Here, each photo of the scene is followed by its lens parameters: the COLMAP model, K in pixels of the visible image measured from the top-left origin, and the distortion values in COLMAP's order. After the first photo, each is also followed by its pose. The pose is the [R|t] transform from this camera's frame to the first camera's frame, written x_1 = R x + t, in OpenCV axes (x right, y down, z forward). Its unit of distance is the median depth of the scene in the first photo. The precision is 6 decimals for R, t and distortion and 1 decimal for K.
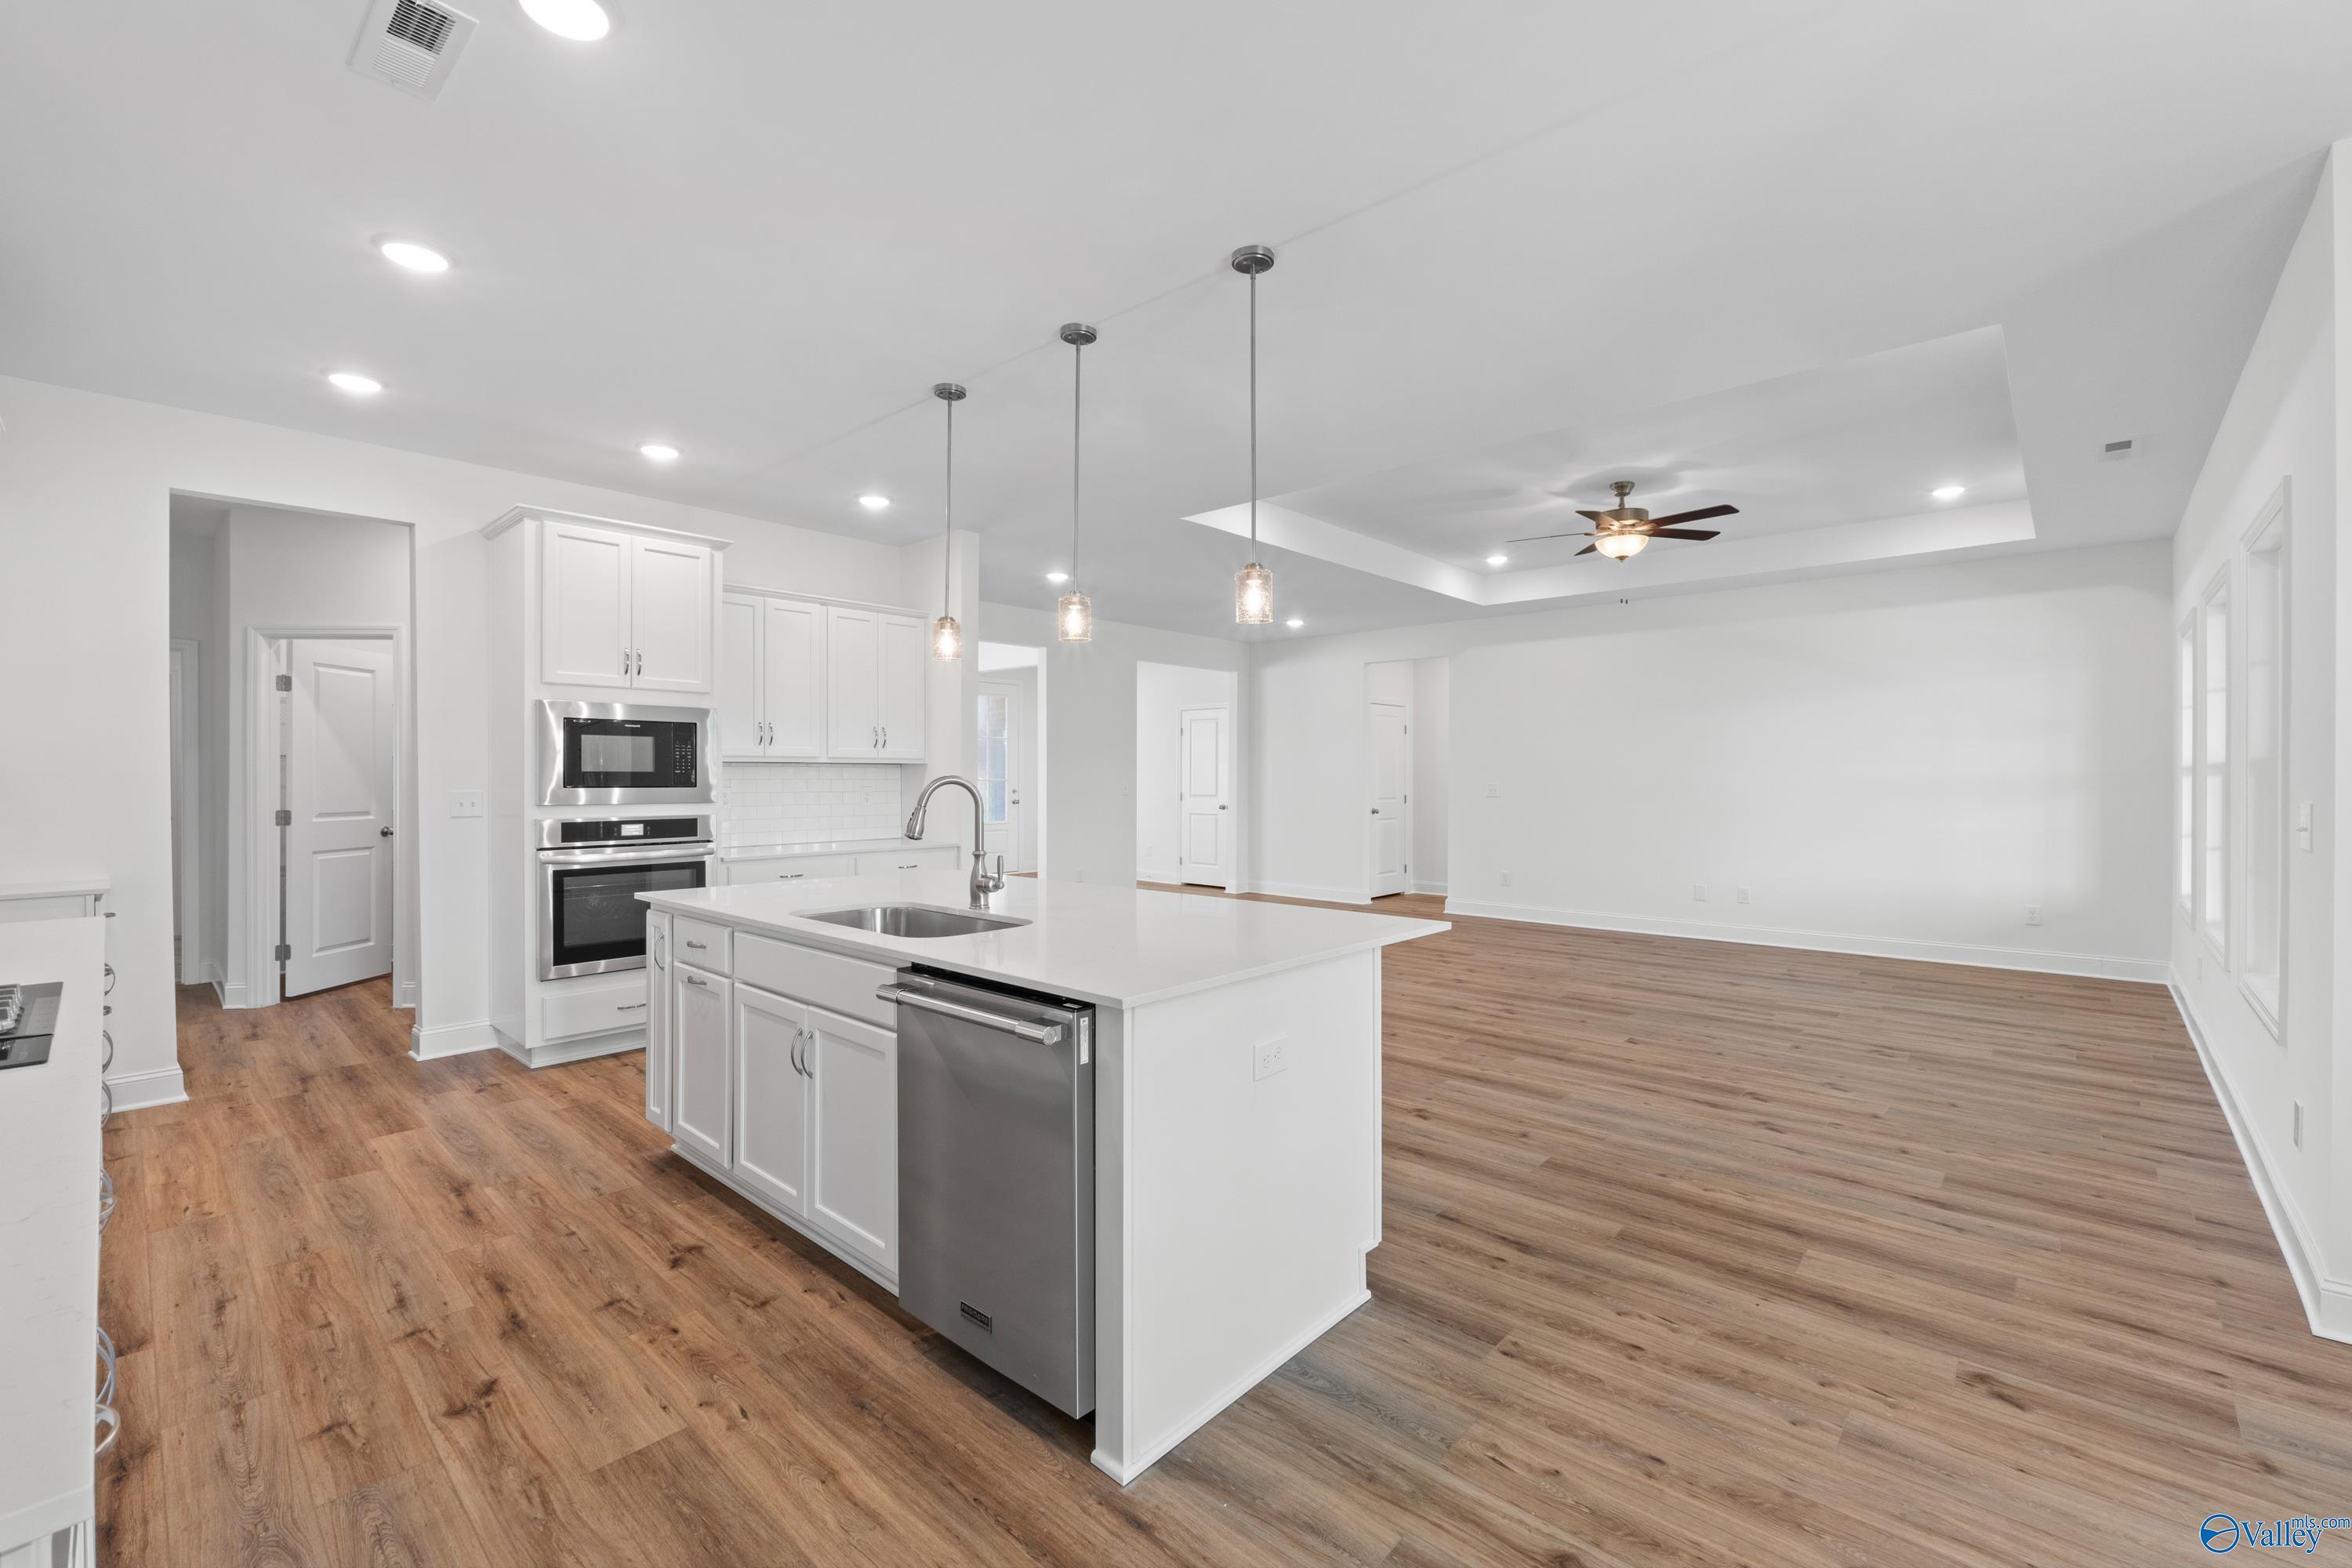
lens RADIAL K [[990.2, 0, 1182.9], [0, 990.2, 784.6], [0, 0, 1]] dist [-0.010125, -0.001532]
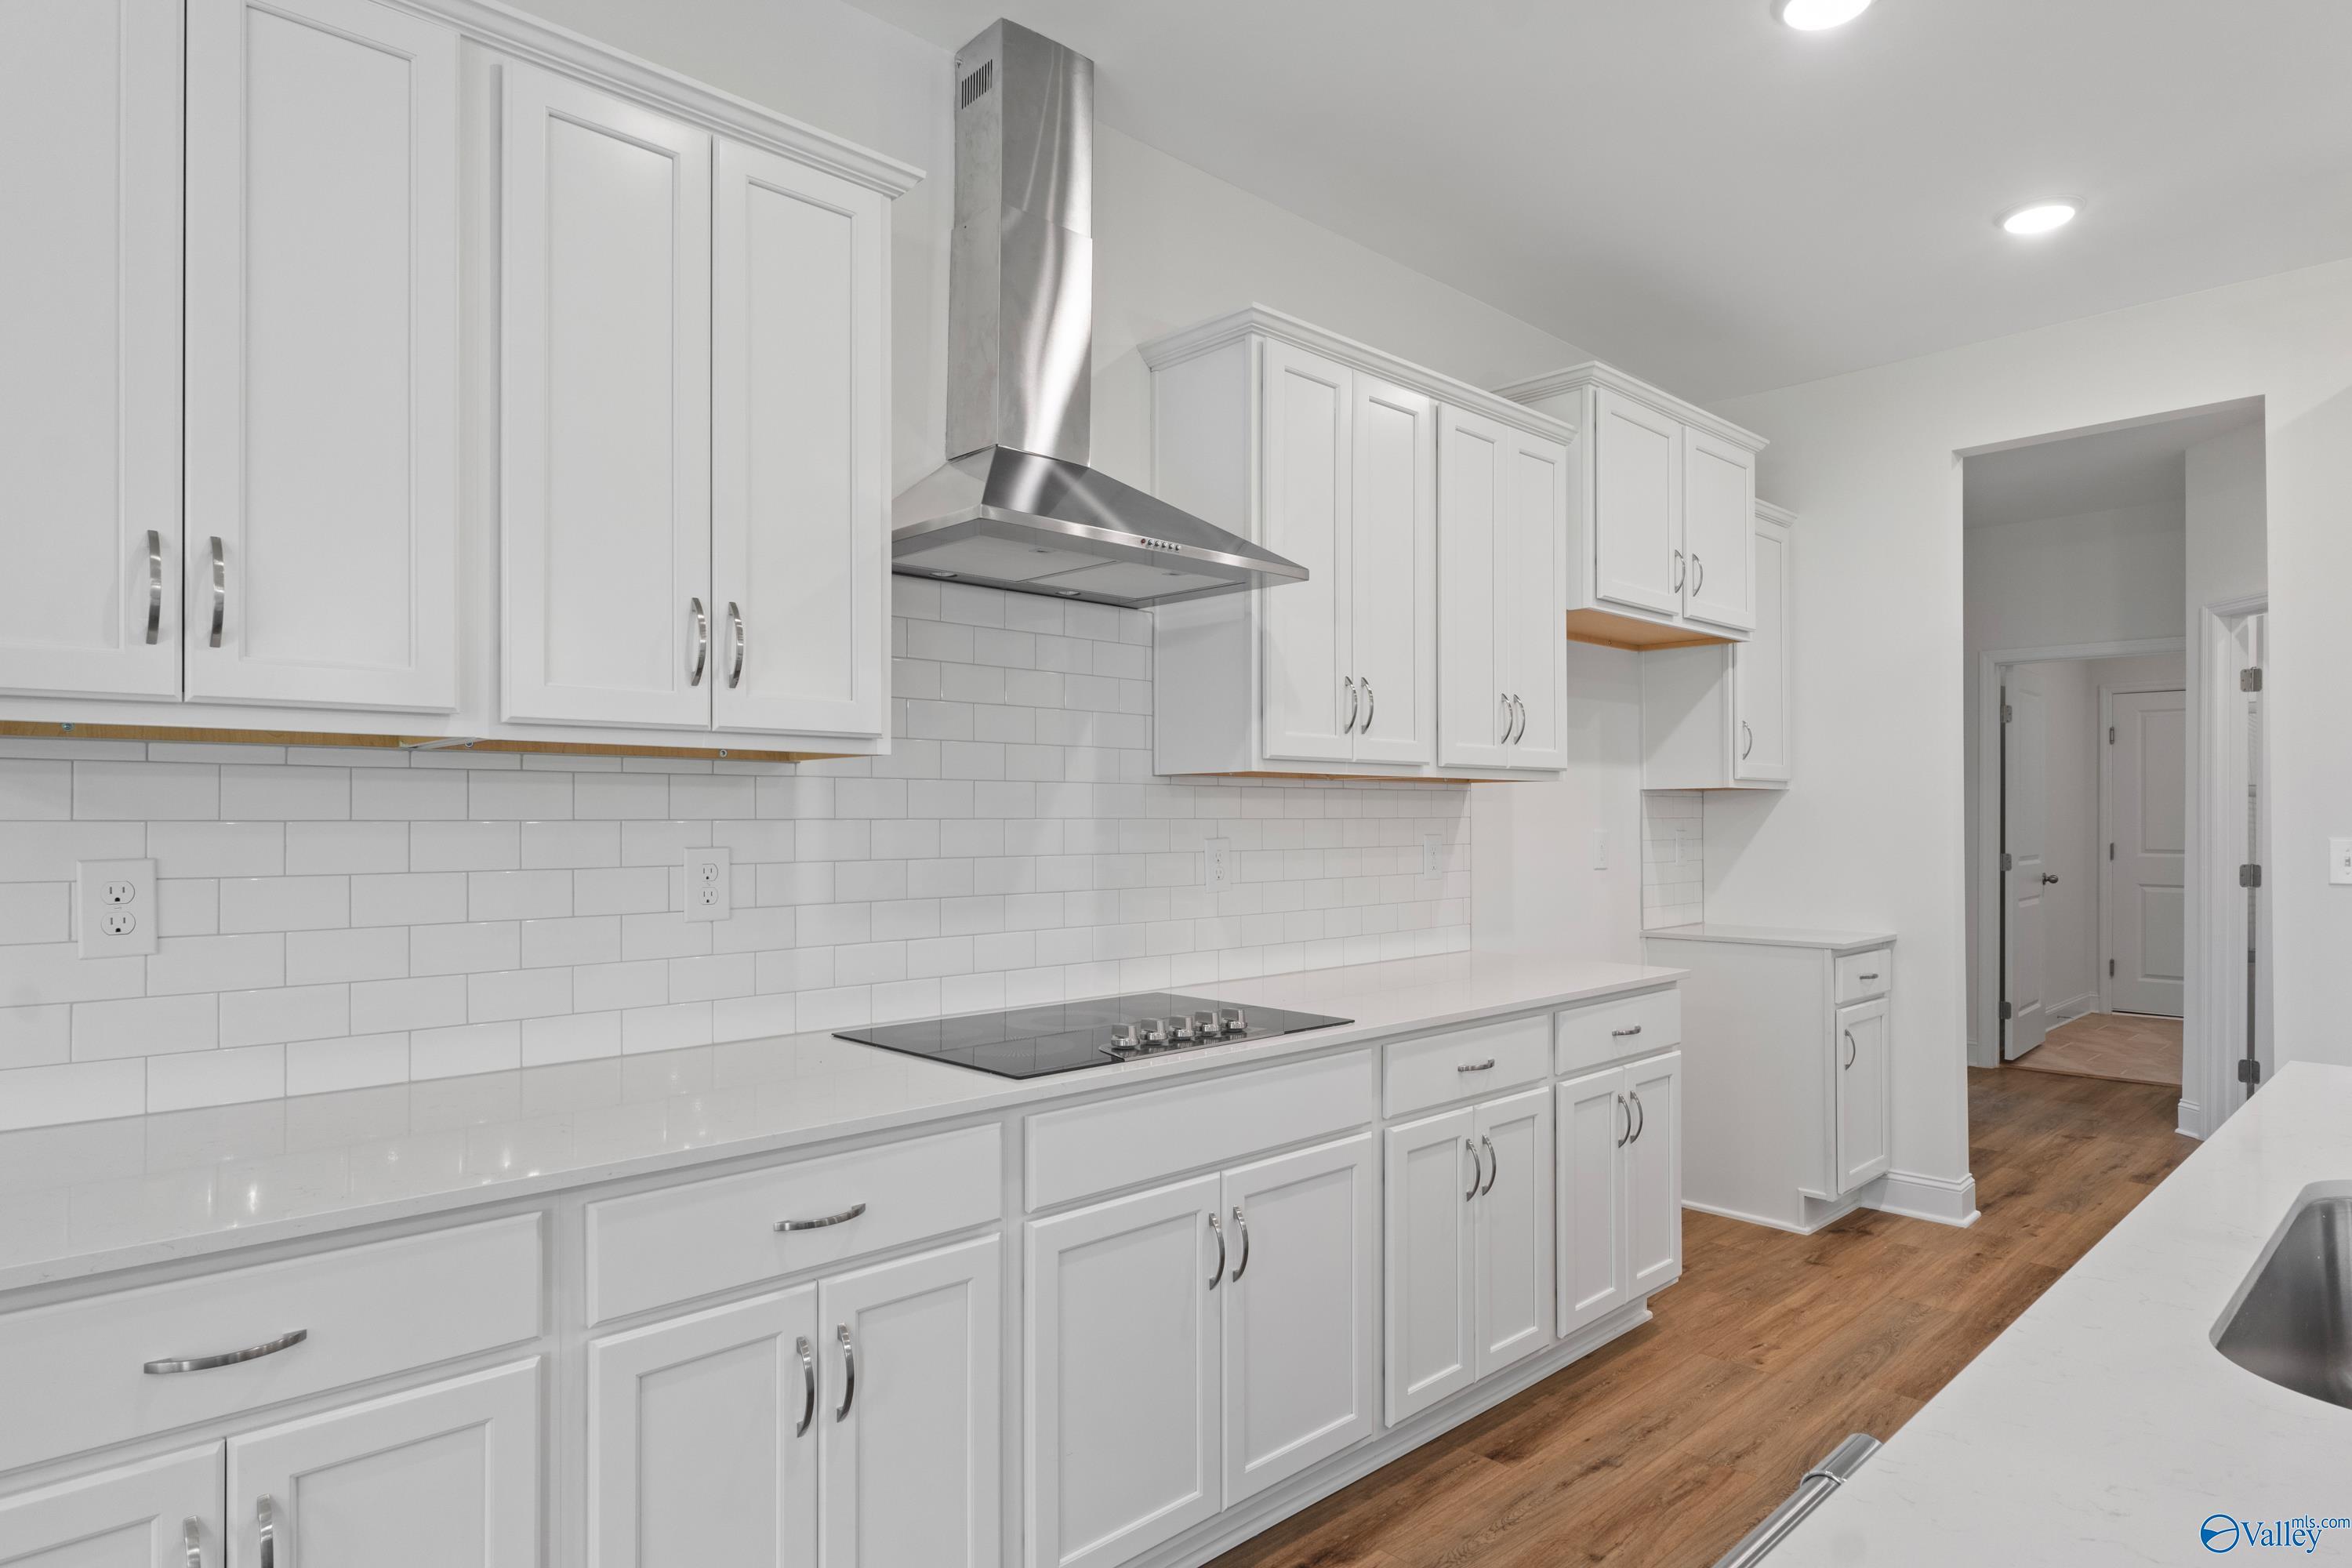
lens RADIAL K [[1330.1, 0, 1190.9], [0, 1330.1, 808.4], [0, 0, 1]] dist [-0.007994, 0.000037]
pose [[-0.066351, -0.006364, -0.997776, 0.079589], [-0.008683, 0.999945, -0.005800, -0.001667], [0.997759, 0.008279, -0.066403, 0.417192]]
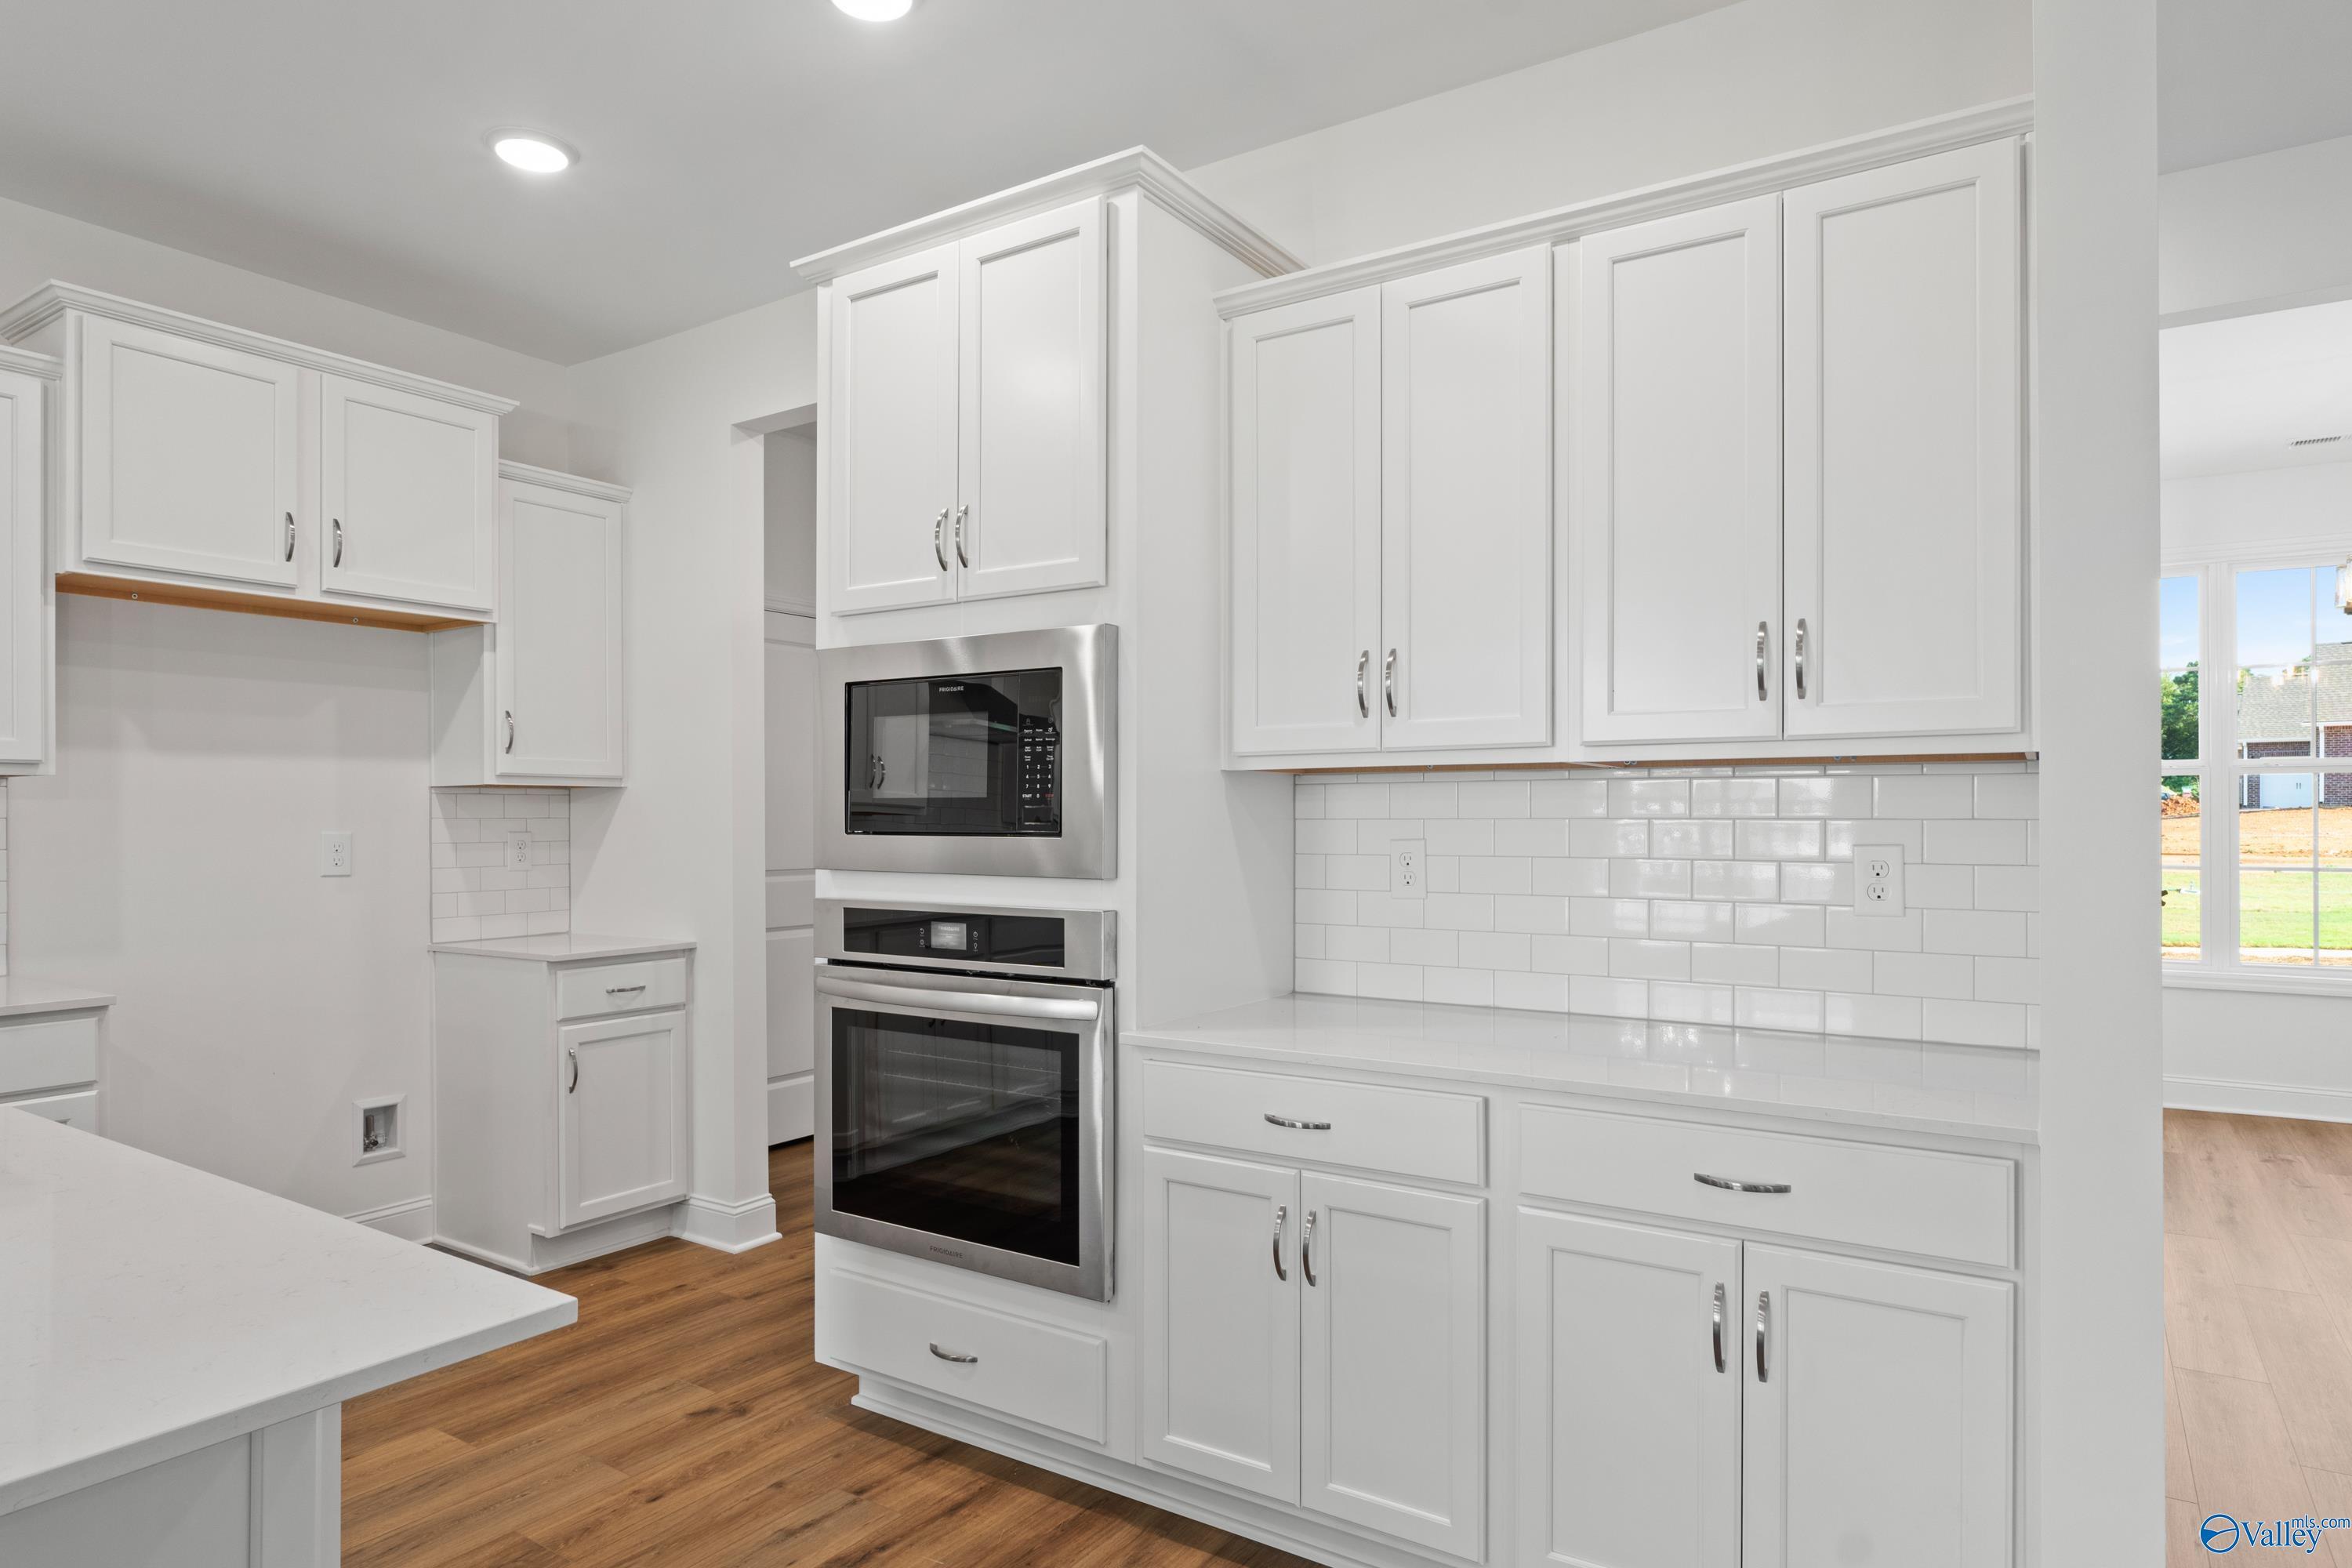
lens RADIAL K [[1330.1, 0, 1193.3], [0, 1330.1, 814.4], [0, 0, 1]] dist [-0.007994, 0.000037]
pose [[0.161832, -0.004134, -0.986810, 0.023860], [-0.005811, 0.999970, -0.005142, -0.004330], [0.986801, 0.006567, 0.161803, 1.090888]]
